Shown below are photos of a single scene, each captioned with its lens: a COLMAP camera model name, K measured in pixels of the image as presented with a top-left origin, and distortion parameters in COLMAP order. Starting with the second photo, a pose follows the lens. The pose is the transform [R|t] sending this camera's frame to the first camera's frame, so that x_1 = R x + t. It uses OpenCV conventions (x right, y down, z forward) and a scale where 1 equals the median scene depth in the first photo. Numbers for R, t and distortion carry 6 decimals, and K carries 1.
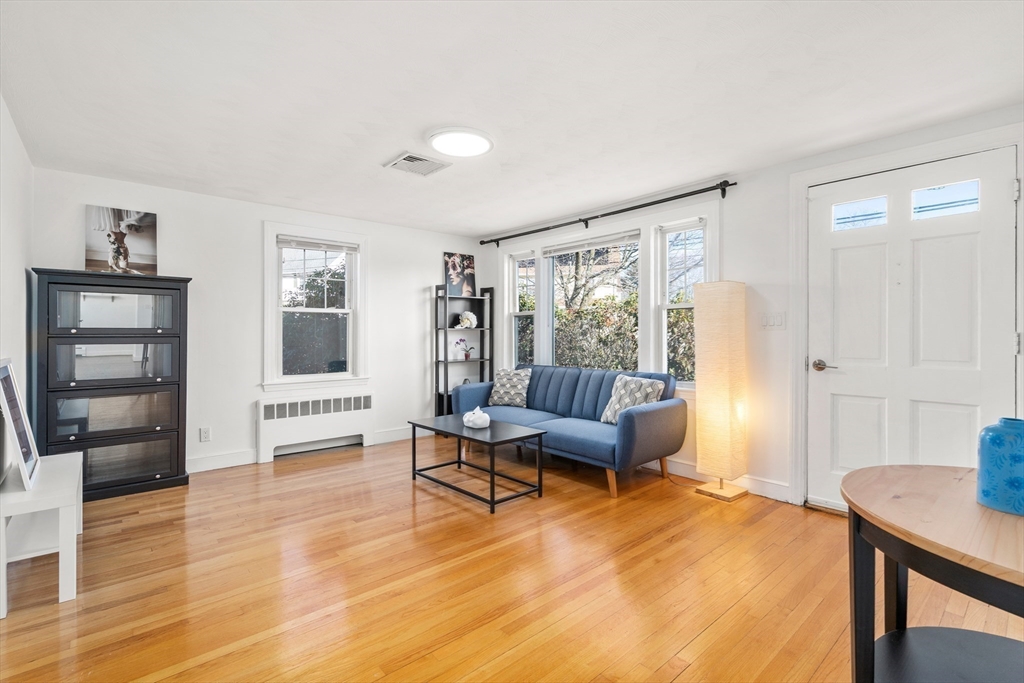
lens RADIAL K [[479.0, 0, 514.6], [0, 479.0, 332.7], [0, 0, 1]] dist [0.000696, 0.000476]
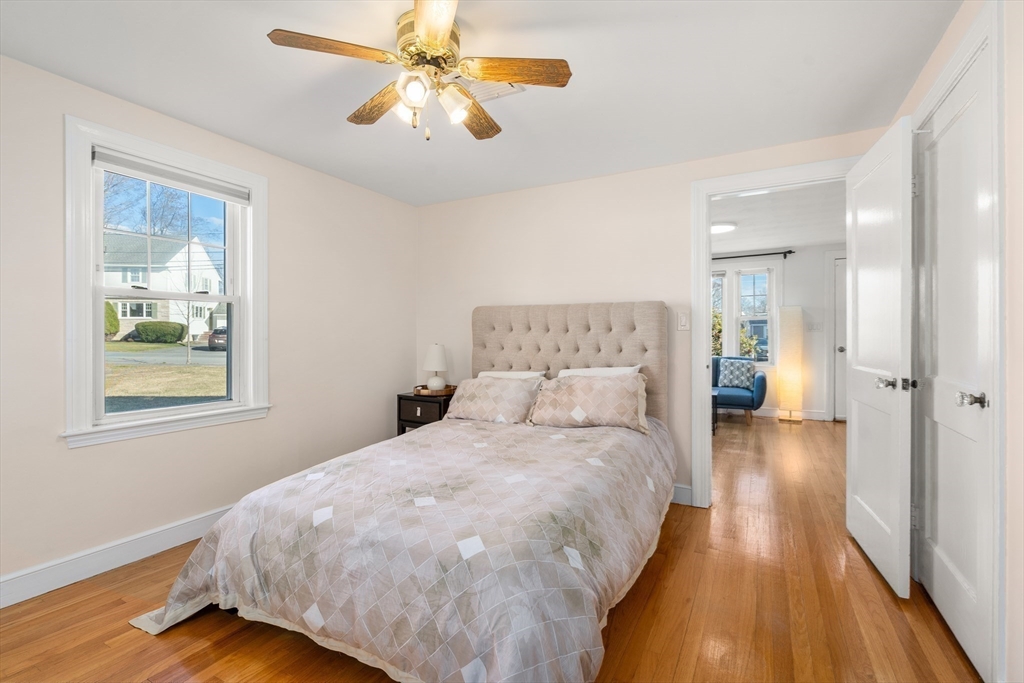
lens RADIAL K [[469.9, 0, 509.7], [0, 469.9, 333.5], [0, 0, 1]] dist [-0.004447, 0.000248]
pose [[0.939588, -0.001686, 0.342302, -1.207562], [0.002556, 0.999995, -0.002091, 0.001936], [-0.342297, 0.002839, 0.939588, -0.331033]]
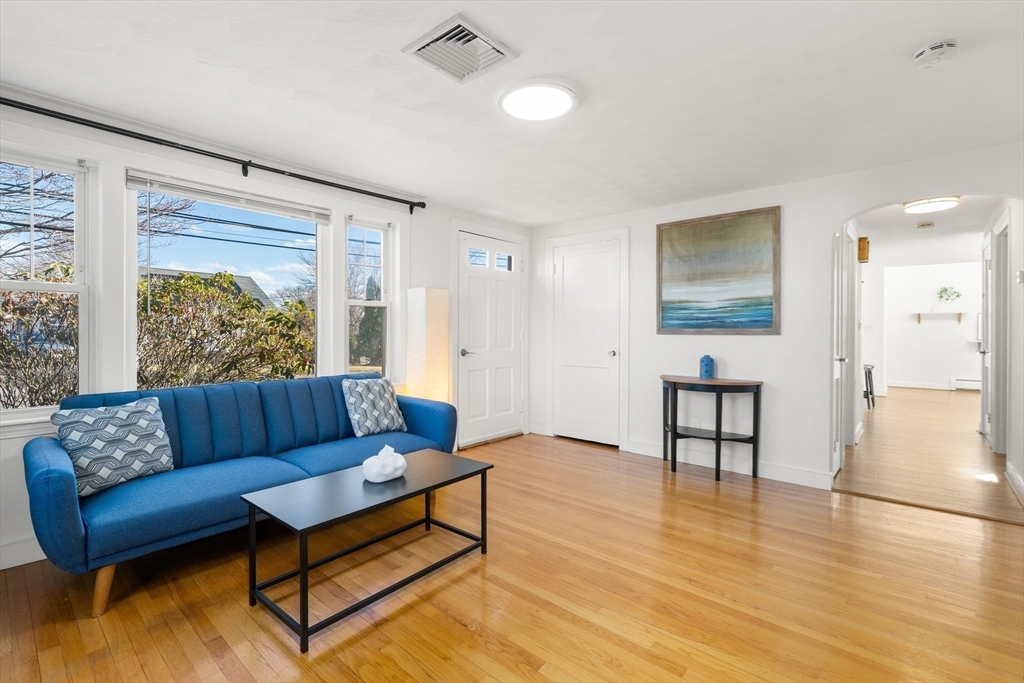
lens RADIAL K [[469.9, 0, 509.7], [0, 469.9, 333.5], [0, 0, 1]] dist [-0.004447, 0.000248]
pose [[-0.140947, -0.006266, 0.989997, -0.753448], [-0.003993, 0.999975, 0.005760, -0.000067], [-0.990009, -0.003142, -0.140968, 0.962552]]
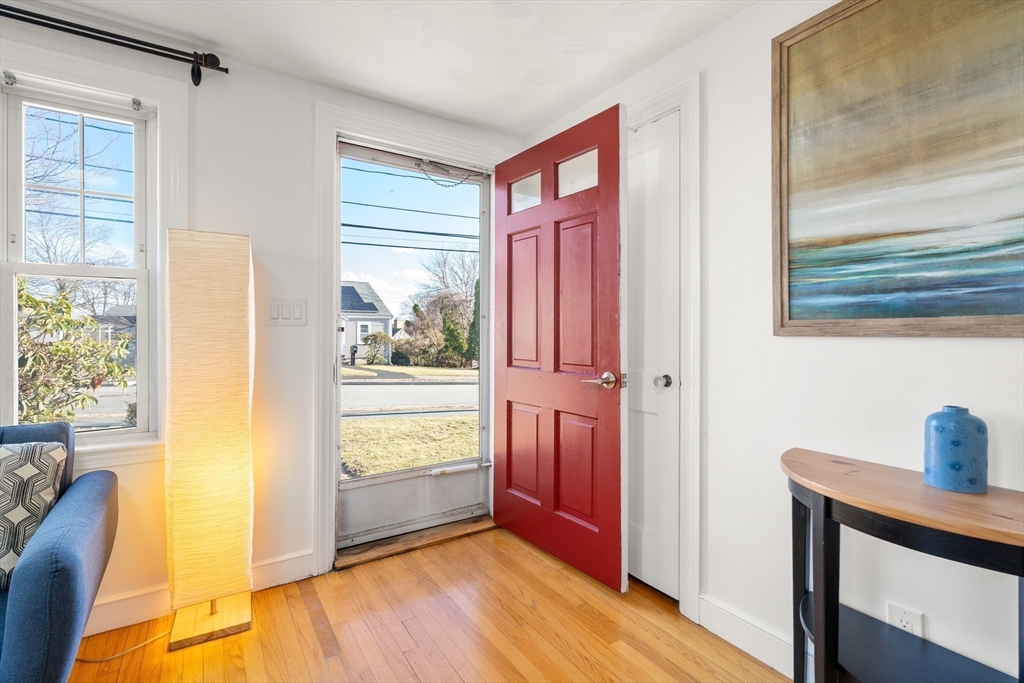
lens RADIAL K [[469.9, 0, 509.7], [0, 469.9, 333.5], [0, 0, 1]] dist [-0.004447, 0.000248]
pose [[0.128225, -0.000164, 0.991745, -0.055246], [-0.001064, 0.999999, 0.000303, 0.005188], [-0.991745, -0.001094, 0.128225, 0.594998]]
